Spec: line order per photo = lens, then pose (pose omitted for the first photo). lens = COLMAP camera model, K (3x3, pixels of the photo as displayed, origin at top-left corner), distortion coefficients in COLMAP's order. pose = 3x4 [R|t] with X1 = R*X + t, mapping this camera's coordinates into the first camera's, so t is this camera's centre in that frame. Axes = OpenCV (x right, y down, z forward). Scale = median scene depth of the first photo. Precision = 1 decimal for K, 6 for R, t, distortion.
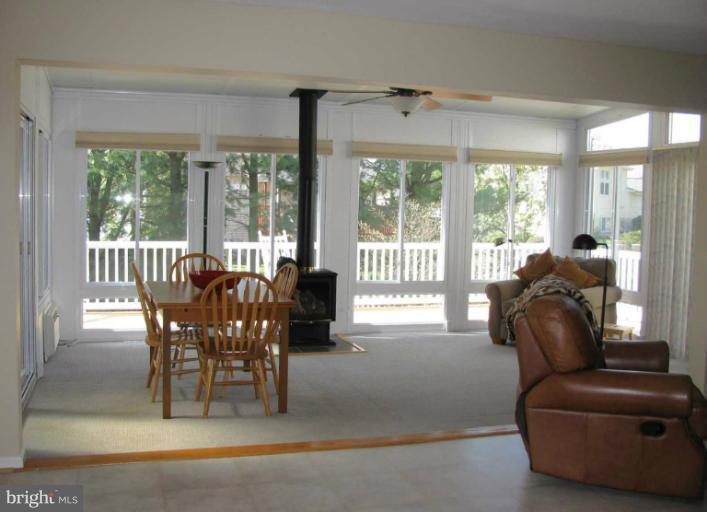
lens RADIAL K [[747.4, 0, 353.5], [0, 747.4, 256.0], [0, 0, 1]] dist [-0.131342, 0.007660]
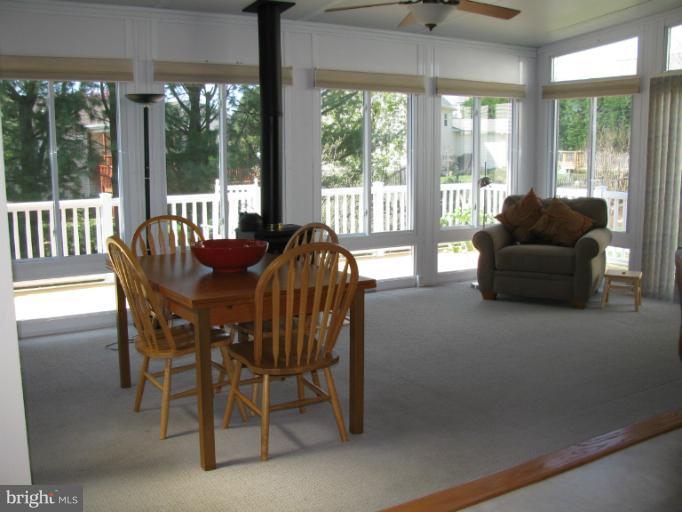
lens RADIAL K [[710.1, 0, 341.0], [0, 710.1, 256.0], [0, 0, 1]] dist [-0.187868, 0.210753]
pose [[0.972924, -0.060382, 0.223100, -0.162548], [0.042032, 0.995399, 0.086104, -0.012696], [-0.227272, -0.074396, 0.970985, 0.226219]]
